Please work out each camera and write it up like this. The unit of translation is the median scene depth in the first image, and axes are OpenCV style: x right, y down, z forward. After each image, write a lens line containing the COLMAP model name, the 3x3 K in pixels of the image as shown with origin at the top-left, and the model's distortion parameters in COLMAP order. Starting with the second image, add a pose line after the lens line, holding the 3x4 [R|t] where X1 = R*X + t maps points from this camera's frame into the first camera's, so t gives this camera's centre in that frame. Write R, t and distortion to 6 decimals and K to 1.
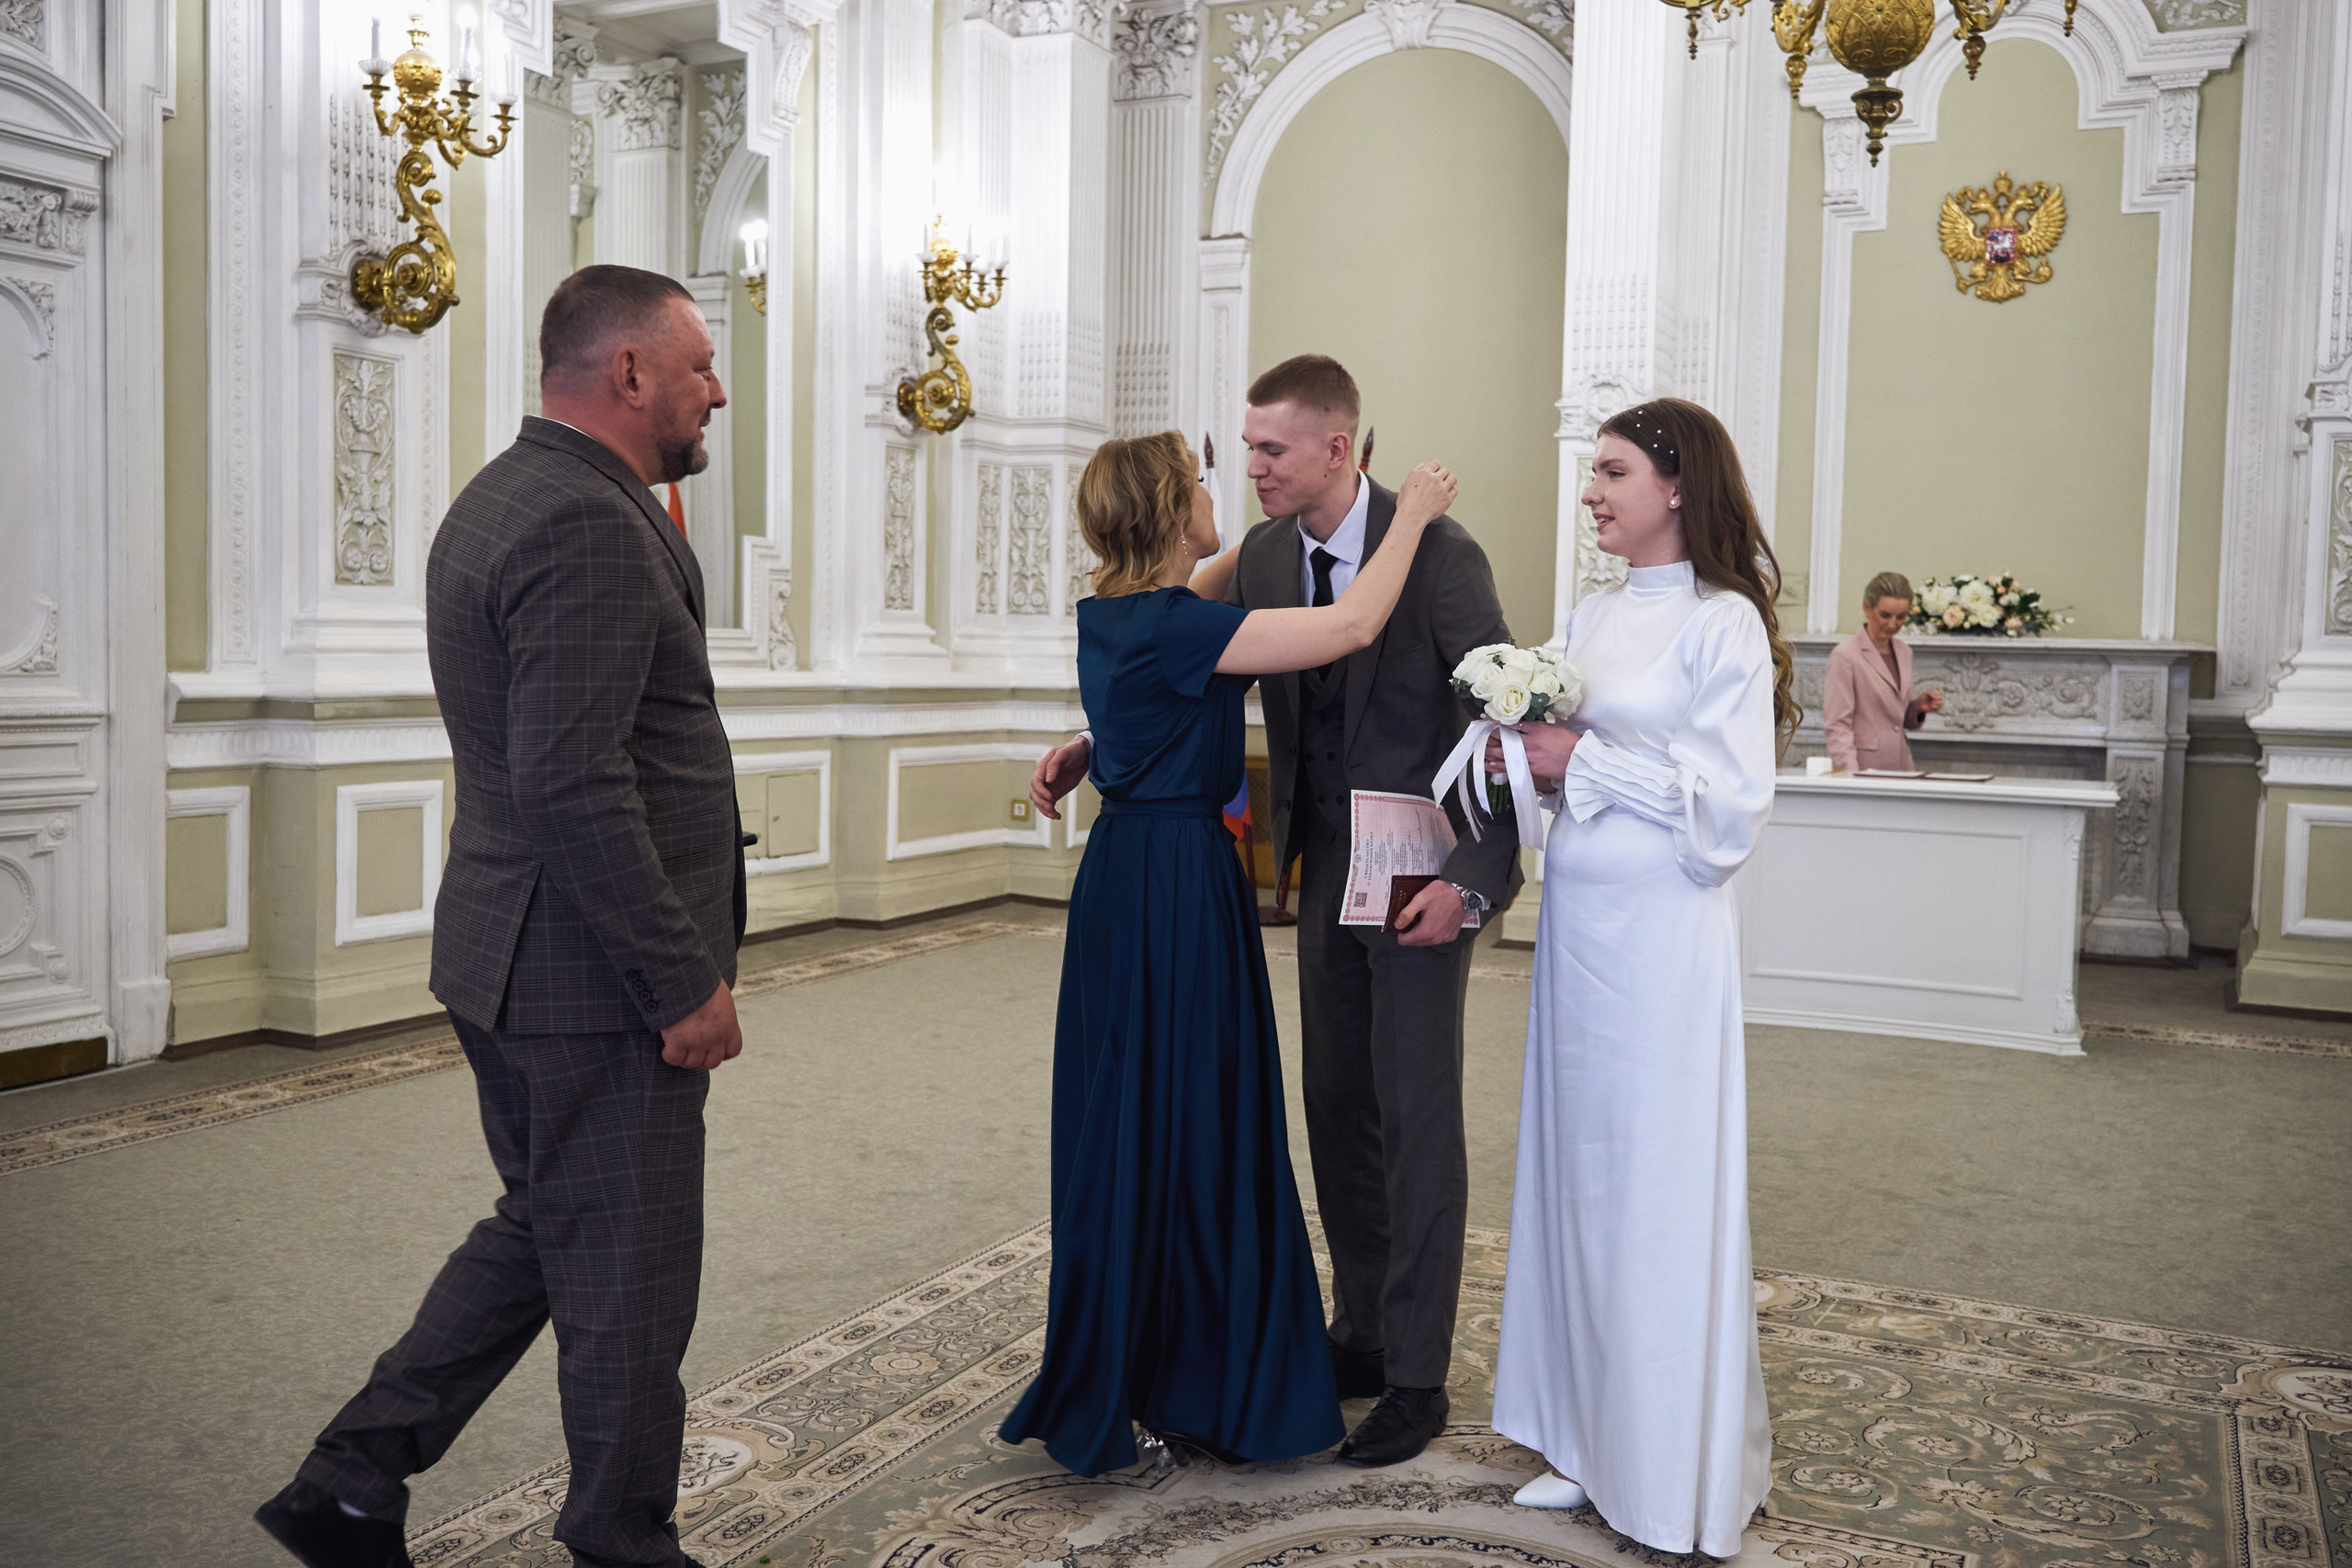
lens RADIAL K [[2100.9, 0, 1184.0], [0, 2100.9, 766.2], [0, 0, 1]] dist [0.002723, -0.000555]
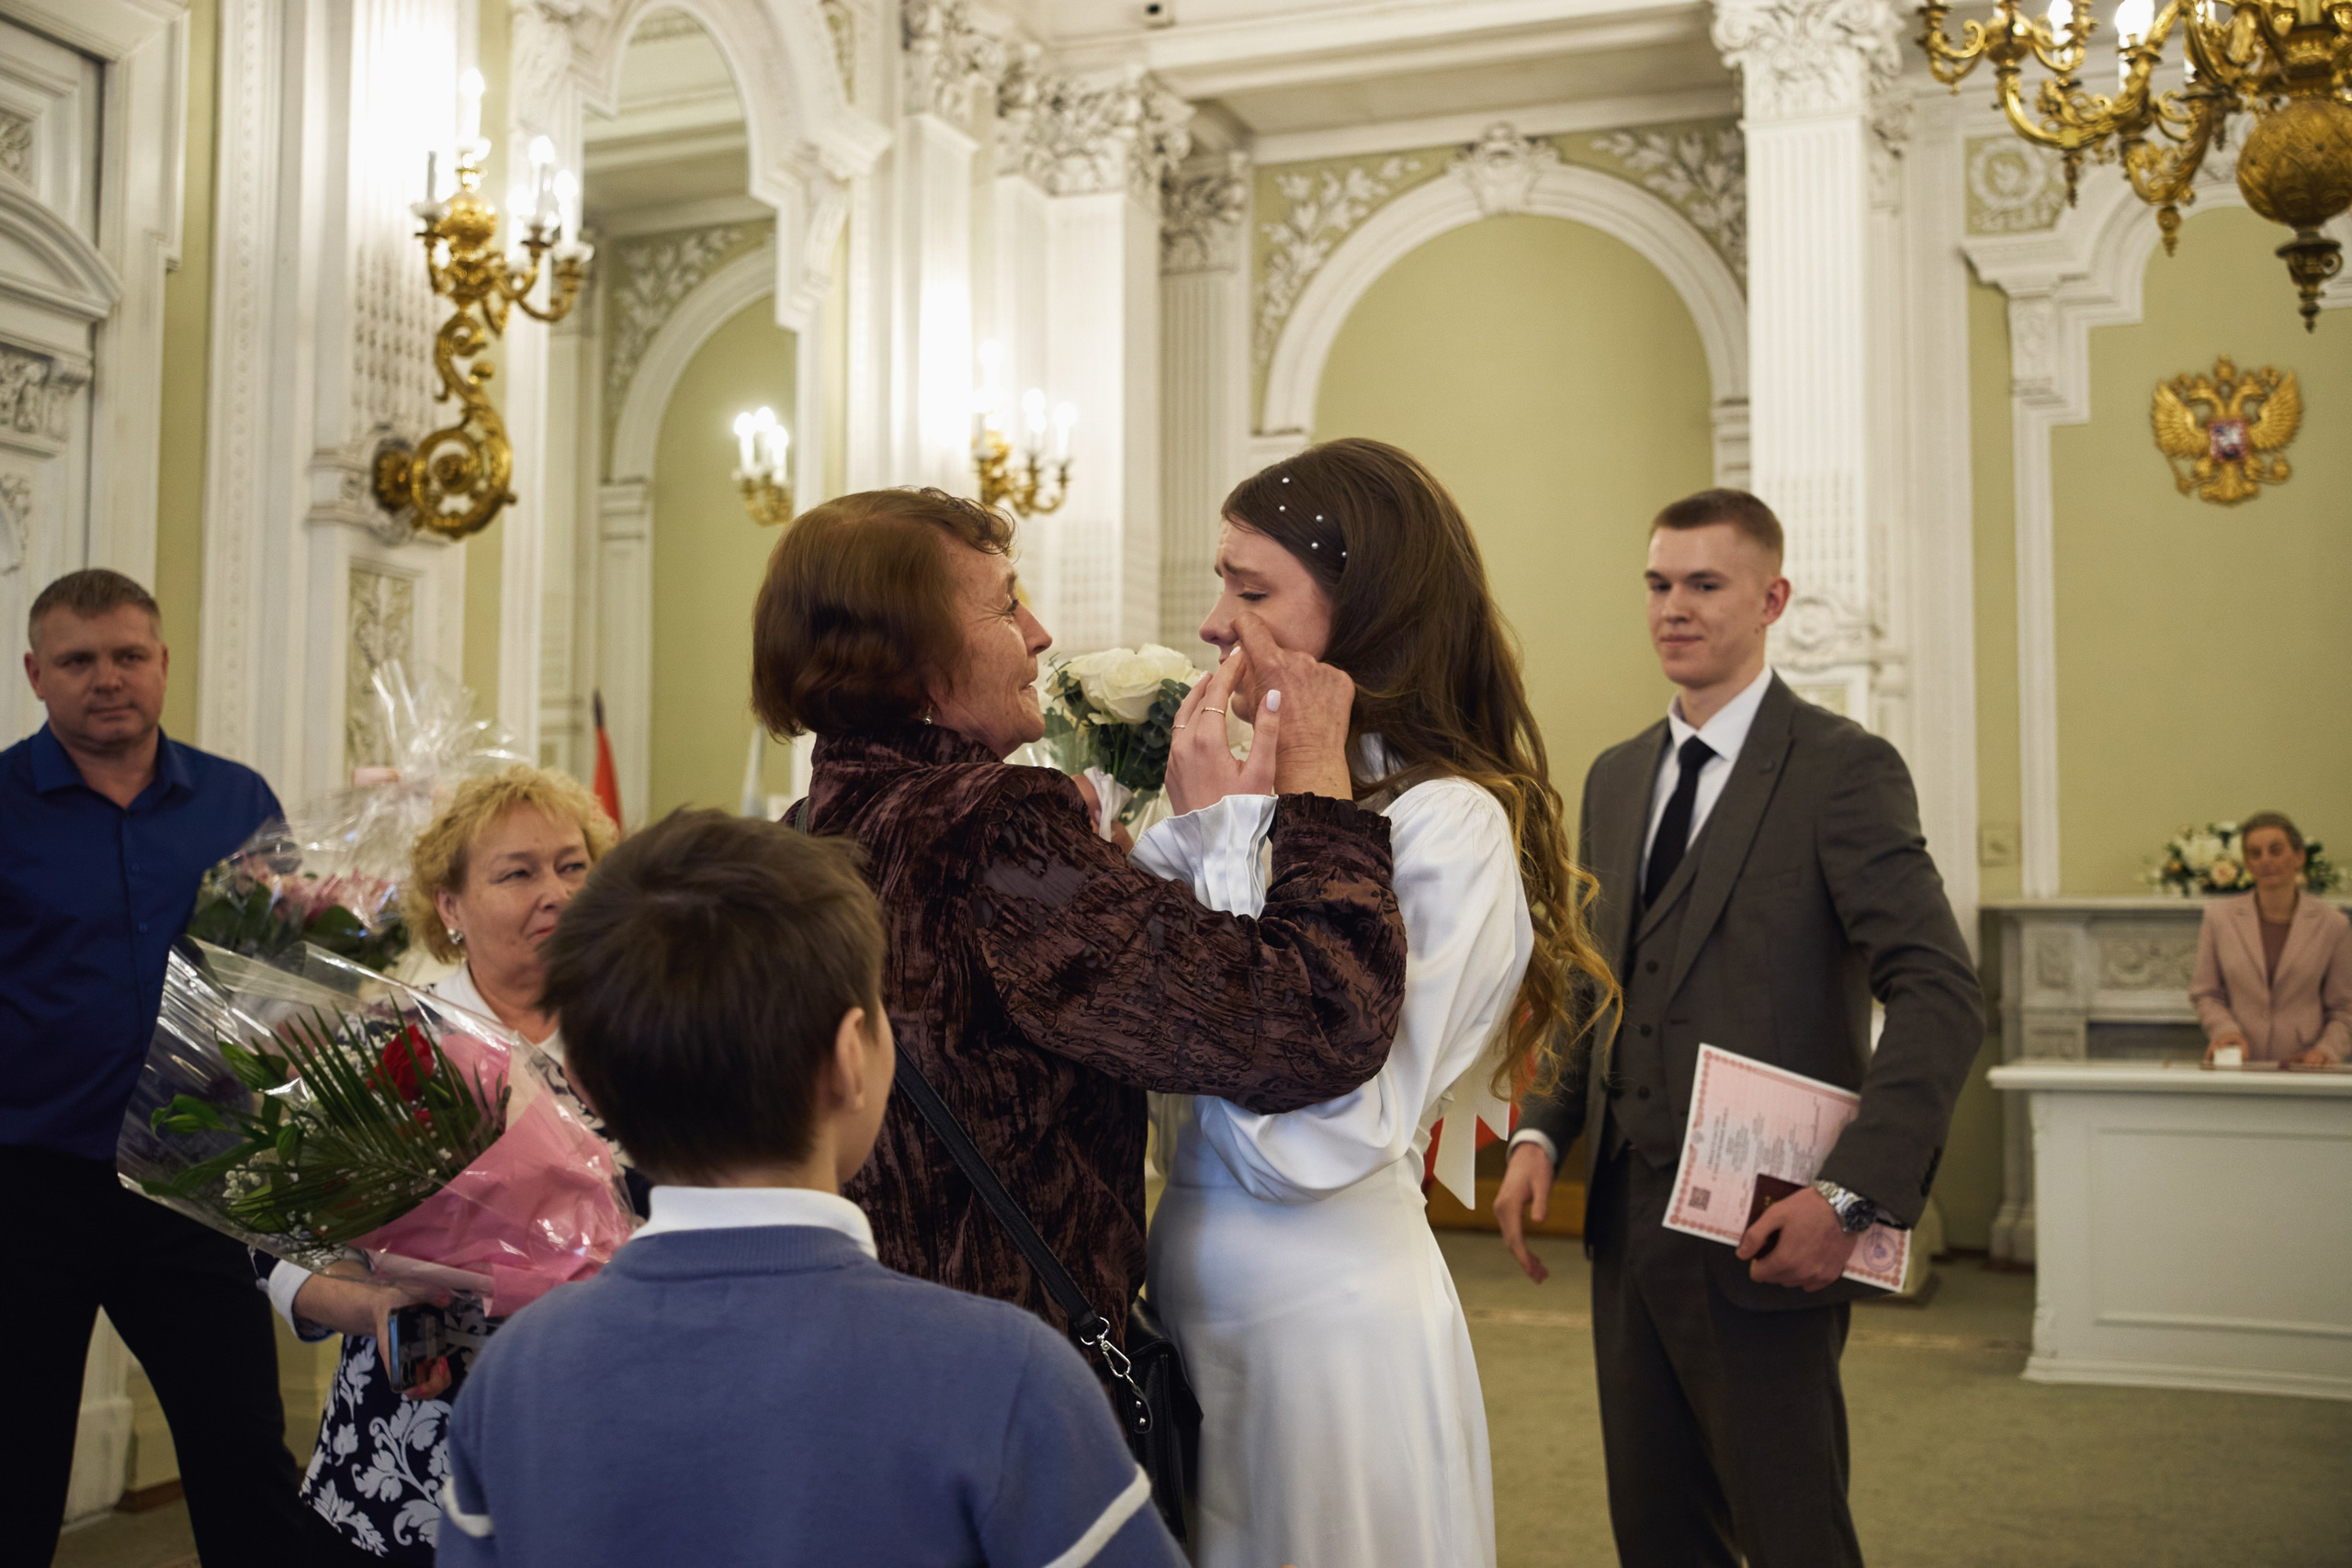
lens RADIAL K [[2486.0, 0, 1176.3], [0, 2486.0, 754.8], [0, 0, 1]] dist [-0.026437, 0.000000]
pose [[0.996688, -0.012069, 0.080416, -0.125760], [0.022050, 0.991985, -0.124417, -0.004812], [-0.078269, 0.125778, 0.988966, 0.056758]]
